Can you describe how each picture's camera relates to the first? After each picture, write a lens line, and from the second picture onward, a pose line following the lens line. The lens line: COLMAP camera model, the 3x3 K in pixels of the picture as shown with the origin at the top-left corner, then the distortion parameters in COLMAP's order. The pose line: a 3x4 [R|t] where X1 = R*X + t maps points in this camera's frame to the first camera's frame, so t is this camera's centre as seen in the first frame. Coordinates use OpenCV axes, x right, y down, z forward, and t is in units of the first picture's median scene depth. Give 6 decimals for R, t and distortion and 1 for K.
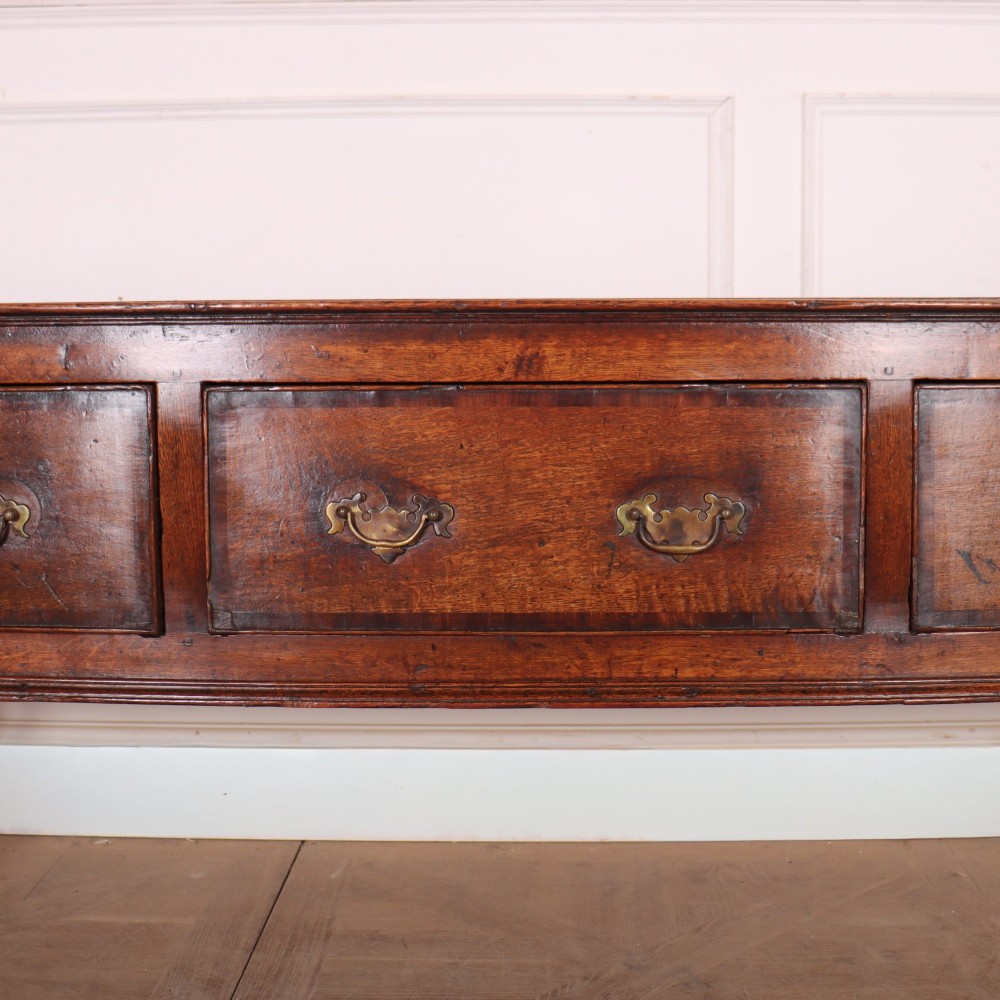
lens RADIAL K [[1570.8, 0, 539.0], [0, 1570.8, 486.4], [0, 0, 1]] dist [-0.138183, 0.000000]
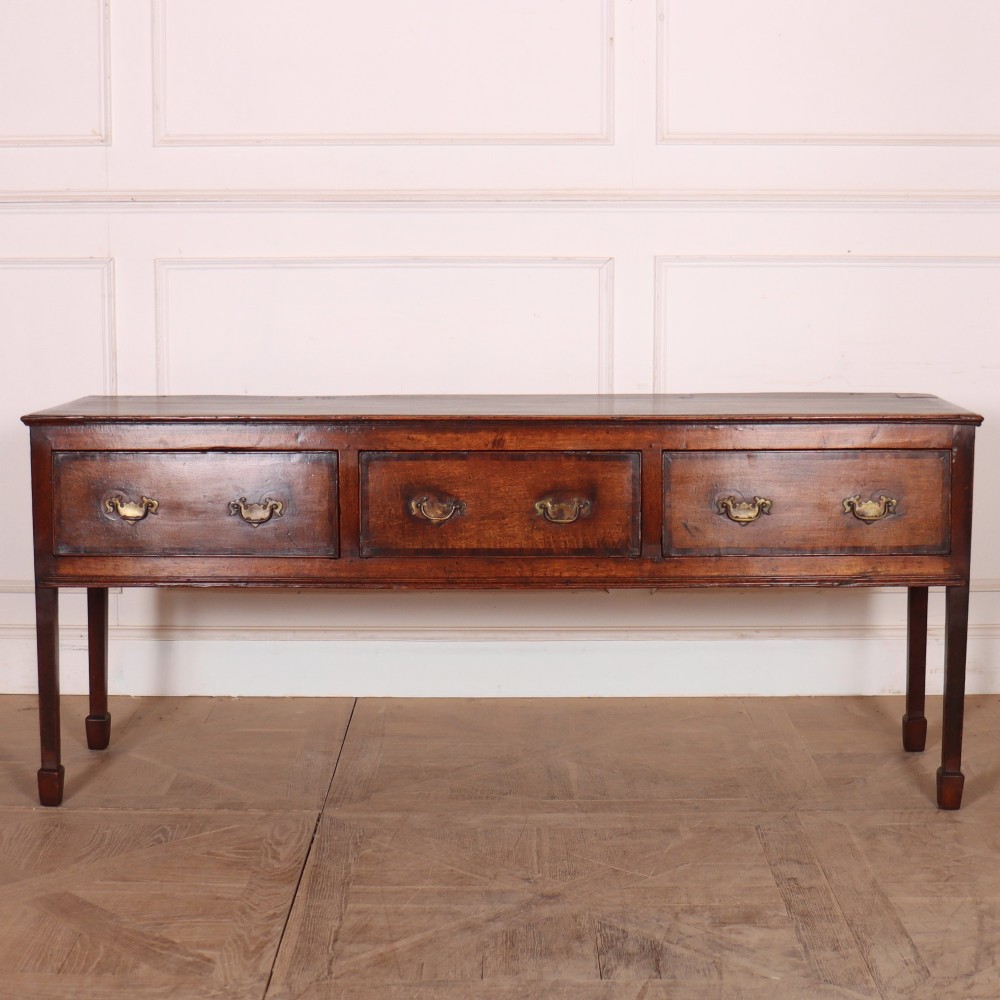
lens RADIAL K [[1705.0, 0, 506.8], [0, 1705.0, 564.2], [0, 0, 1]] dist [-0.151727, 0.000000]
pose [[0.999938, 0.001255, 0.011084, -0.021392], [-0.001938, 0.998085, 0.061824, -0.052763], [-0.010985, -0.061842, 0.998025, -1.533305]]
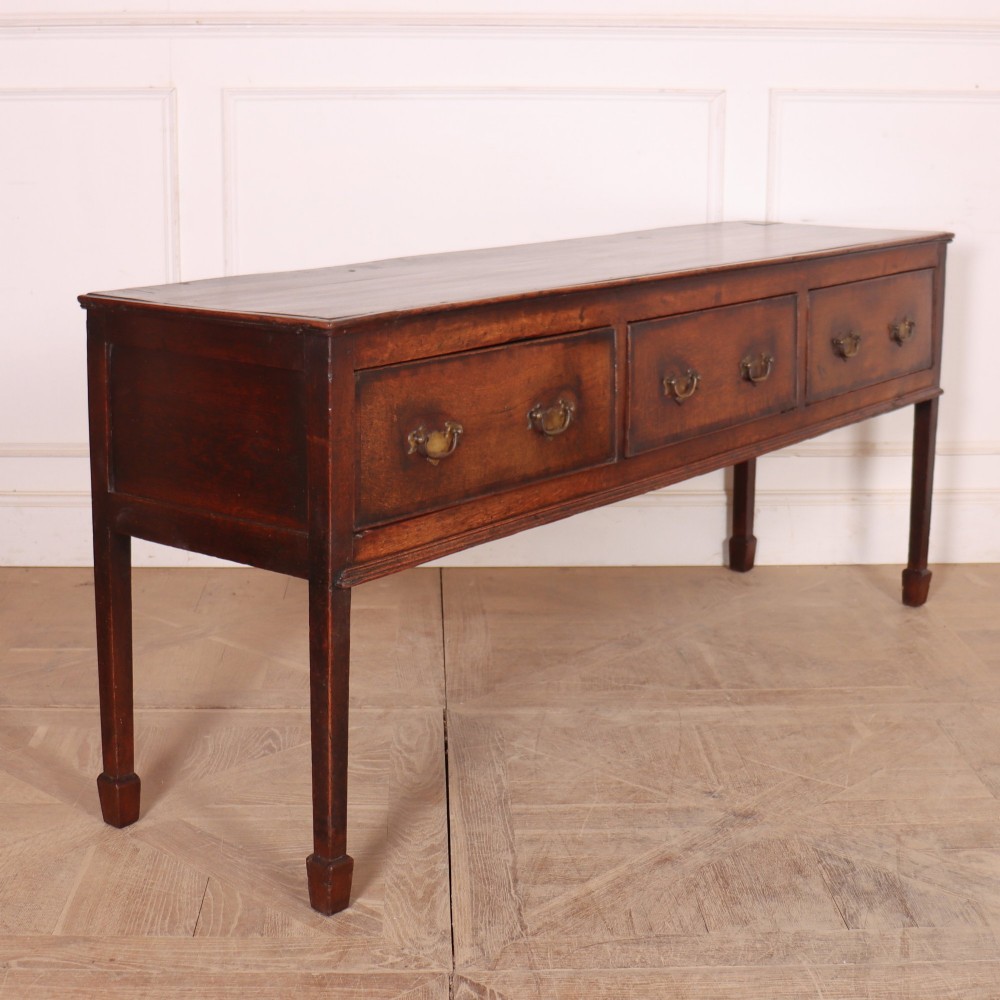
lens RADIAL K [[1570.8, 0, 496.3], [0, 1570.8, 504.8], [0, 0, 1]] dist [-0.138183, 0.000000]
pose [[0.999205, -0.004552, 0.039601, -0.292935], [-0.000303, 0.992564, 0.121720, -0.046682], [-0.039861, -0.121635, 0.991774, -1.038913]]
